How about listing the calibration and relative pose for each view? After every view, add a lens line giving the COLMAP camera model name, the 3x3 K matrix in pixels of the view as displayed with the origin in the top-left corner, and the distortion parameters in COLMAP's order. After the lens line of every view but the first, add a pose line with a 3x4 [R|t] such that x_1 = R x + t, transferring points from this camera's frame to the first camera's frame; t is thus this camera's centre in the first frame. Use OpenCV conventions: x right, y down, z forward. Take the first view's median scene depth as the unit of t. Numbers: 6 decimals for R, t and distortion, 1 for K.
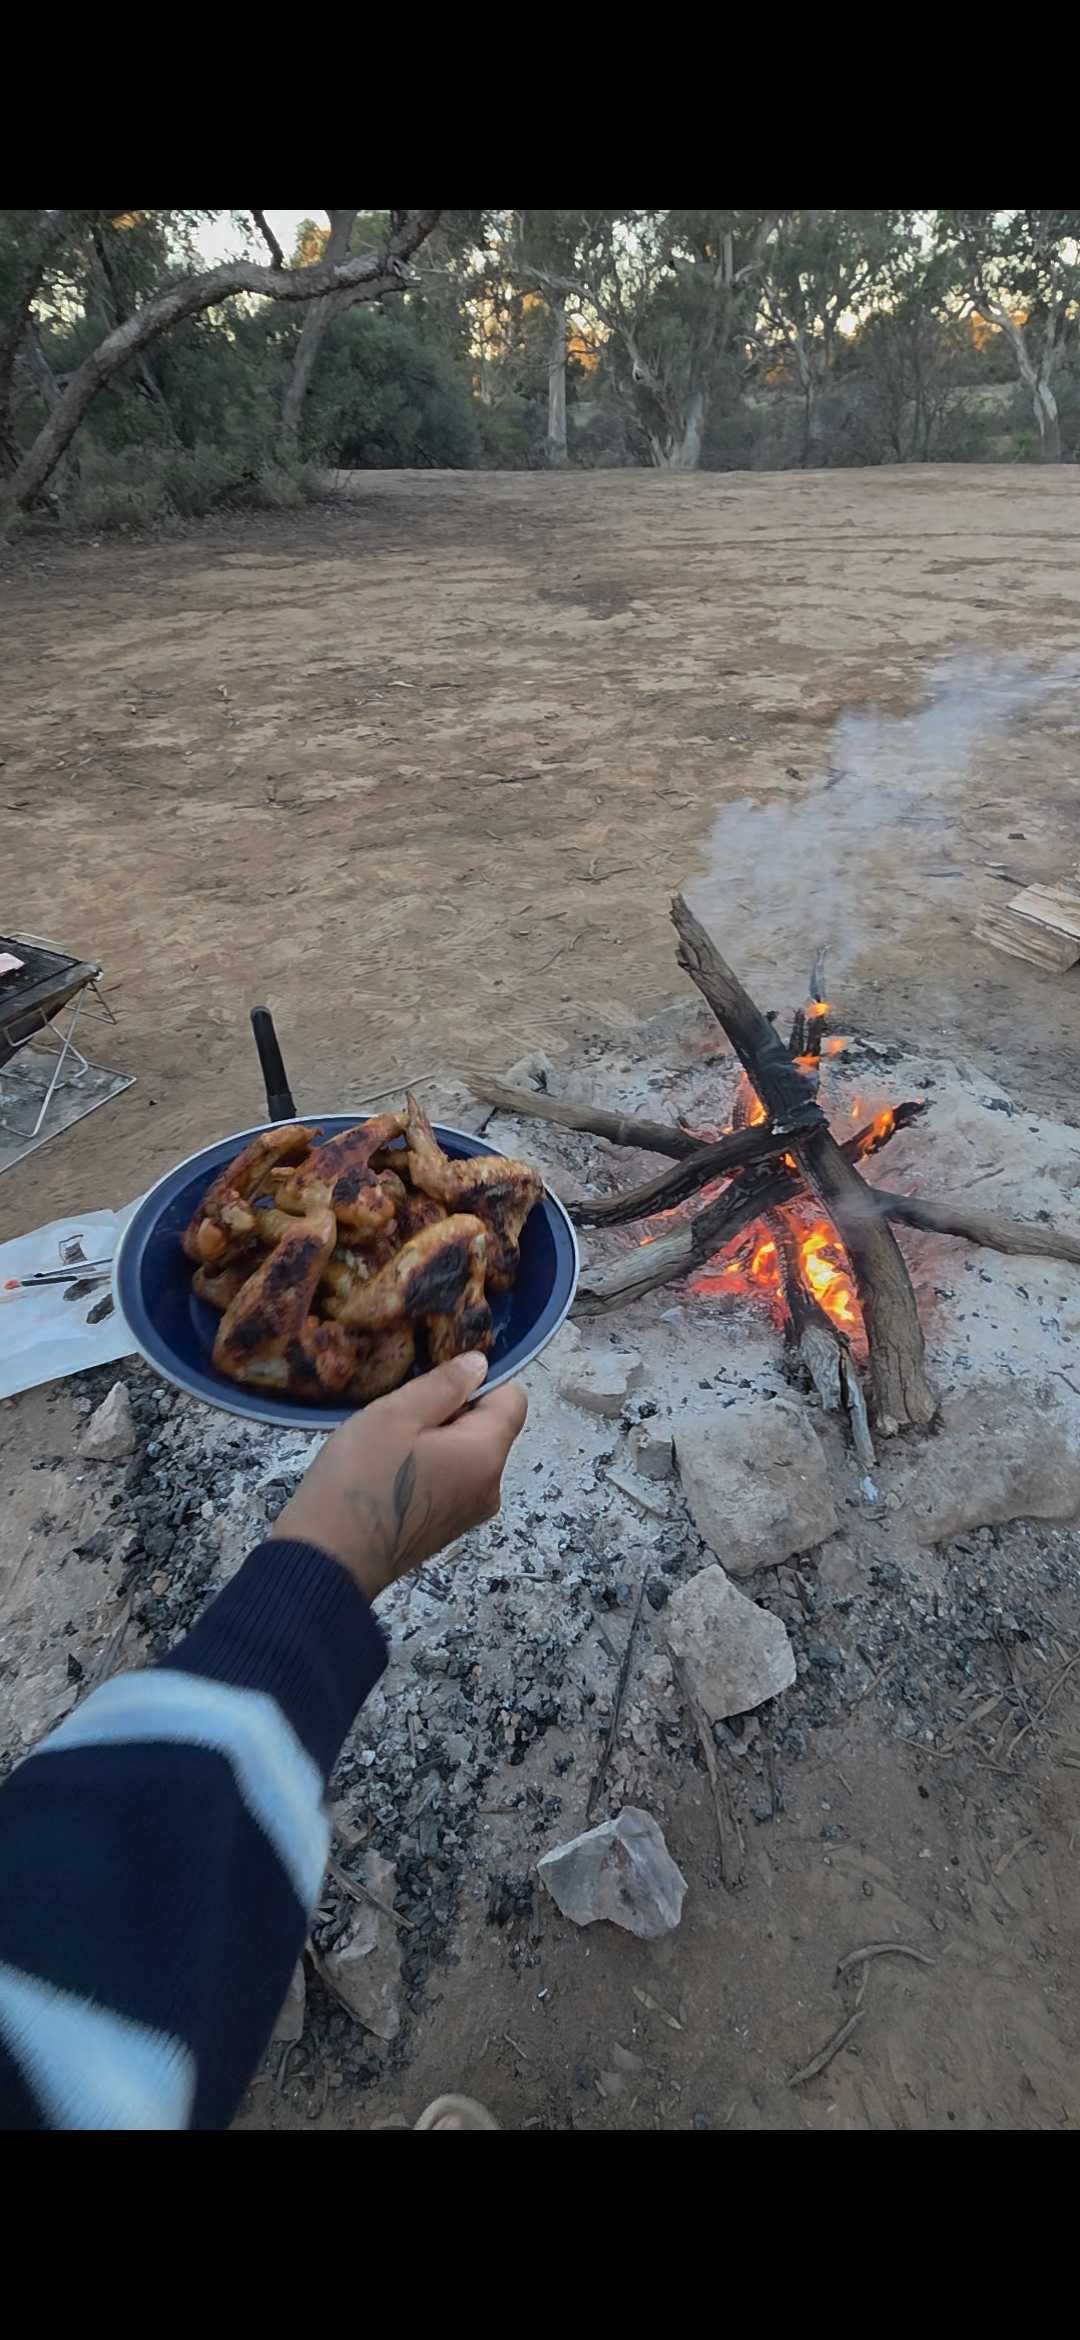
lens RADIAL K [[951.8, 0, 540.0], [0, 951.8, 1170.0], [0, 0, 1]] dist [-0.001226, -0.000179]
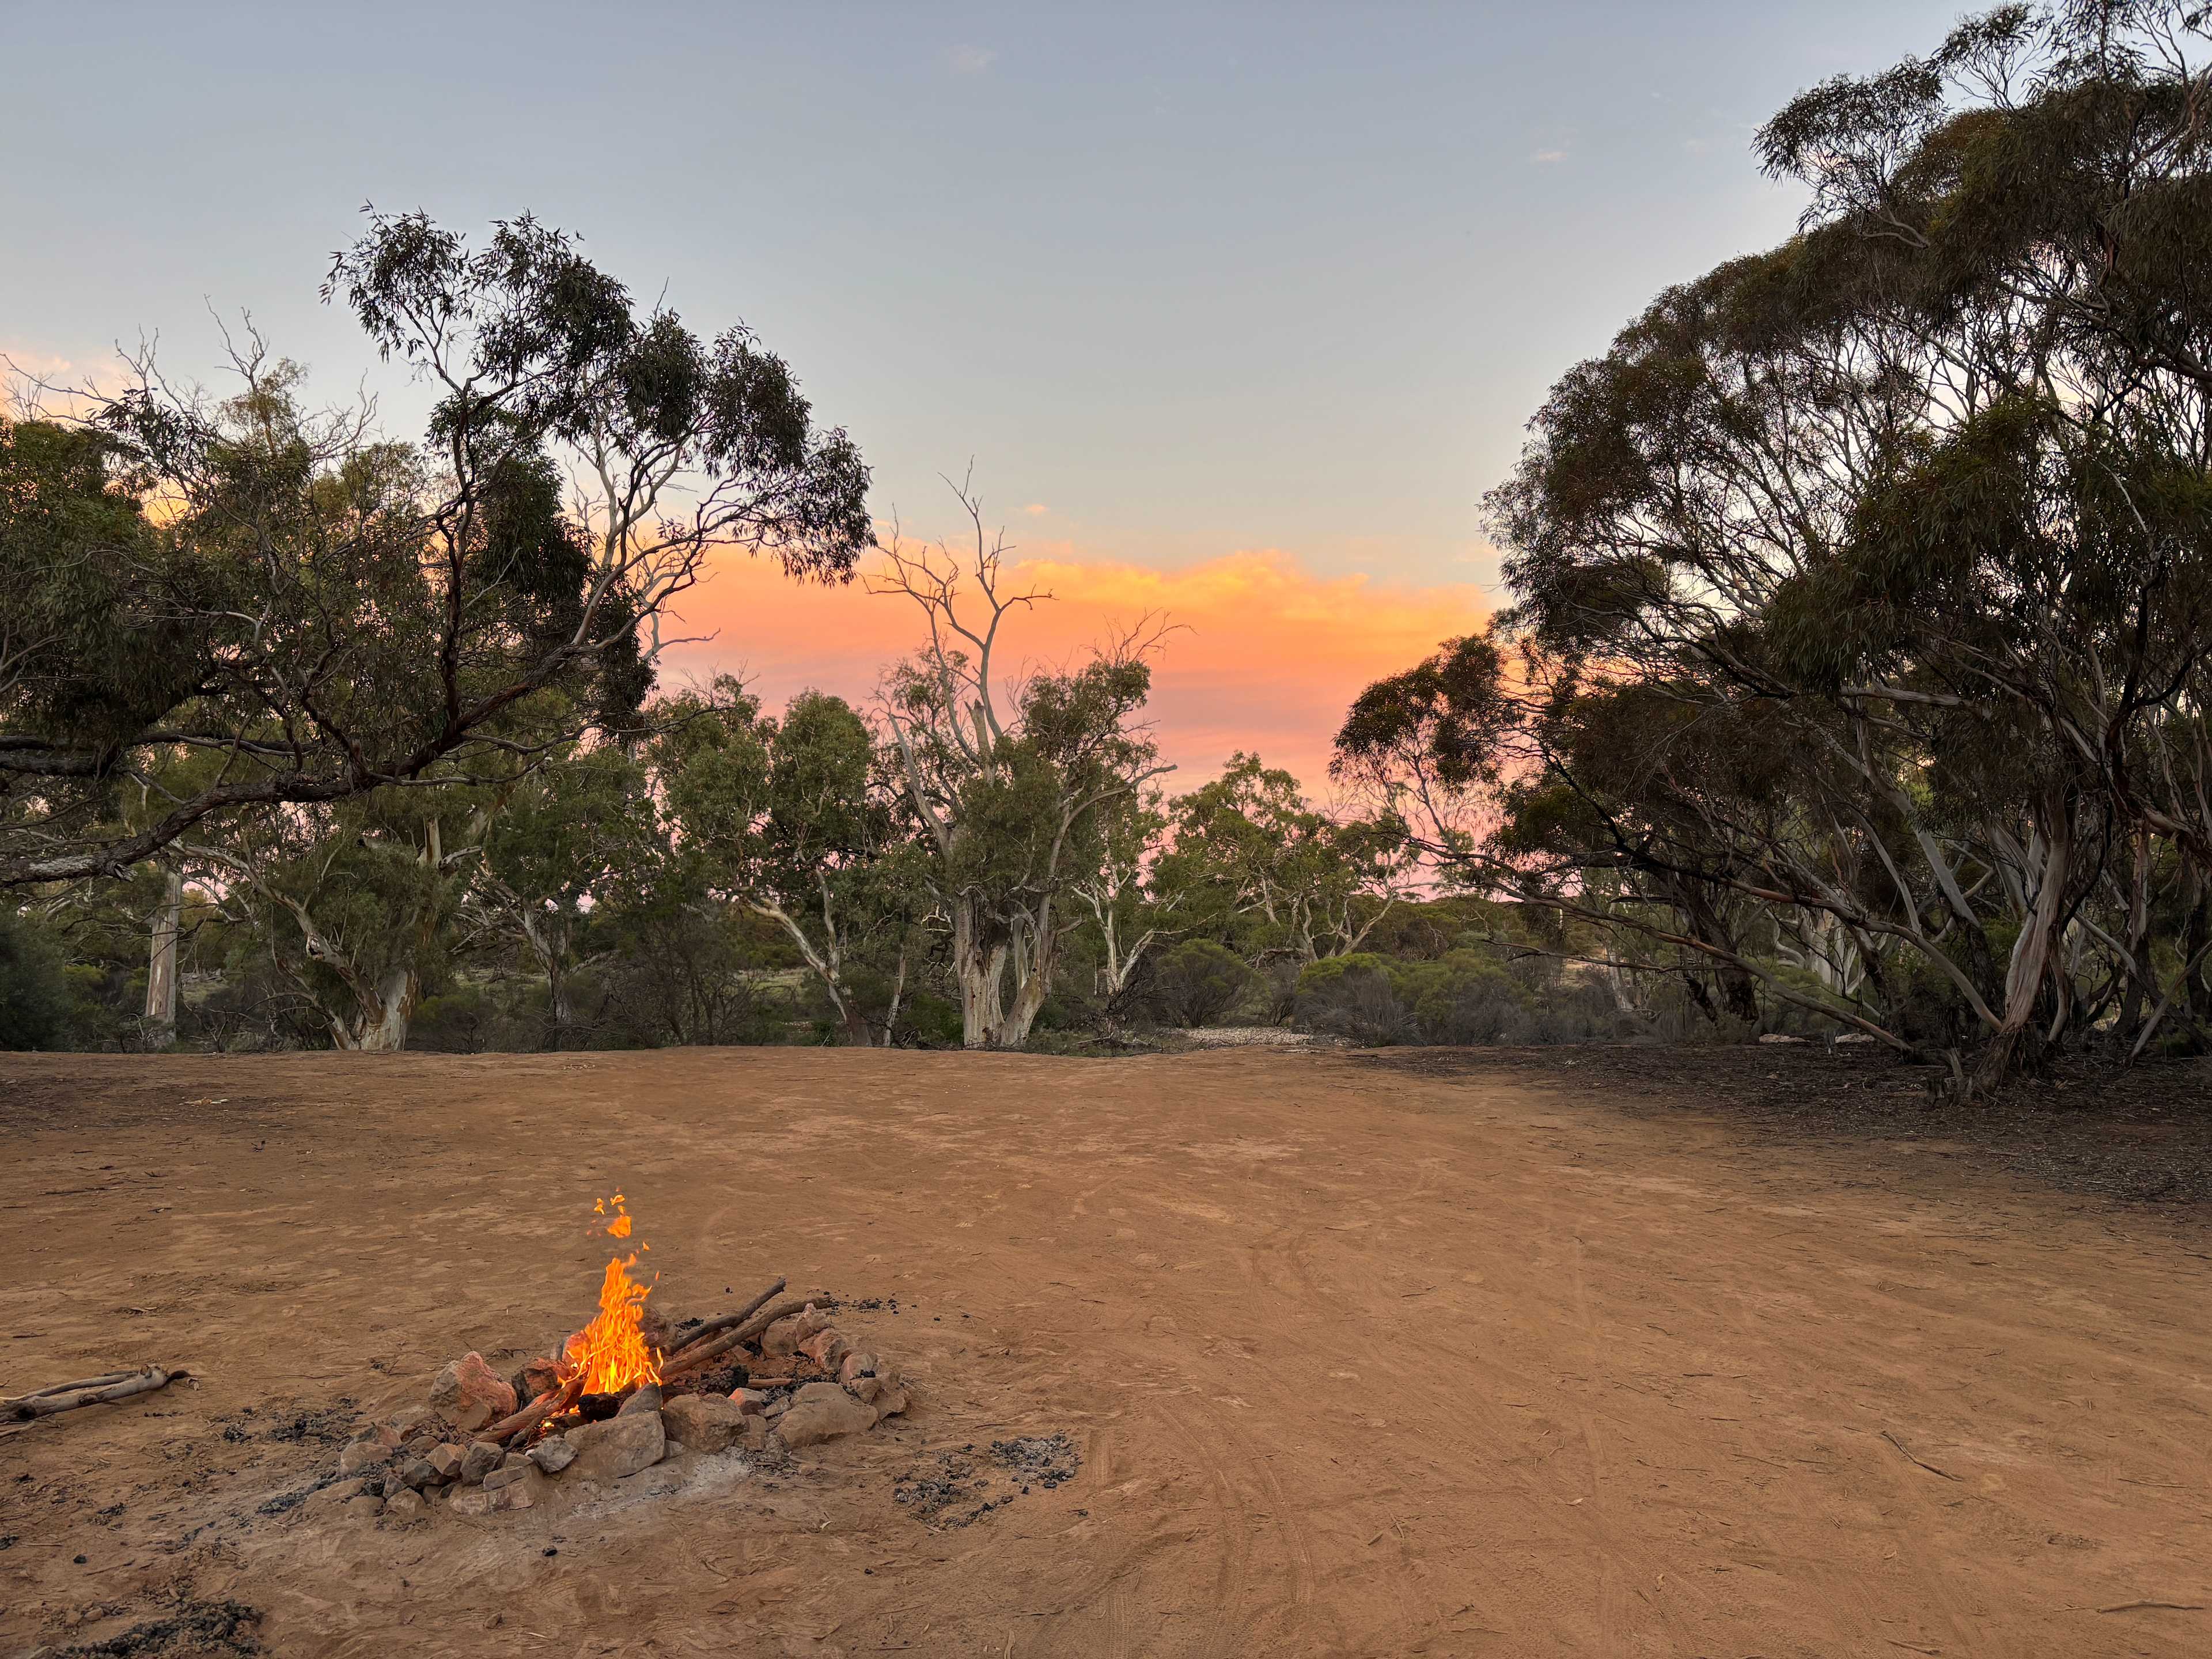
lens RADIAL K [[1689.5, 0, 1106.0], [0, 1689.5, 829.5], [0, 0, 1]] dist [0.039361, -0.008445]
pose [[0.858501, 0.071584, 0.507791, -0.045513], [0.301501, 0.730530, -0.612718, 0.091632], [-0.414817, 0.679119, 0.605578, -0.118964]]
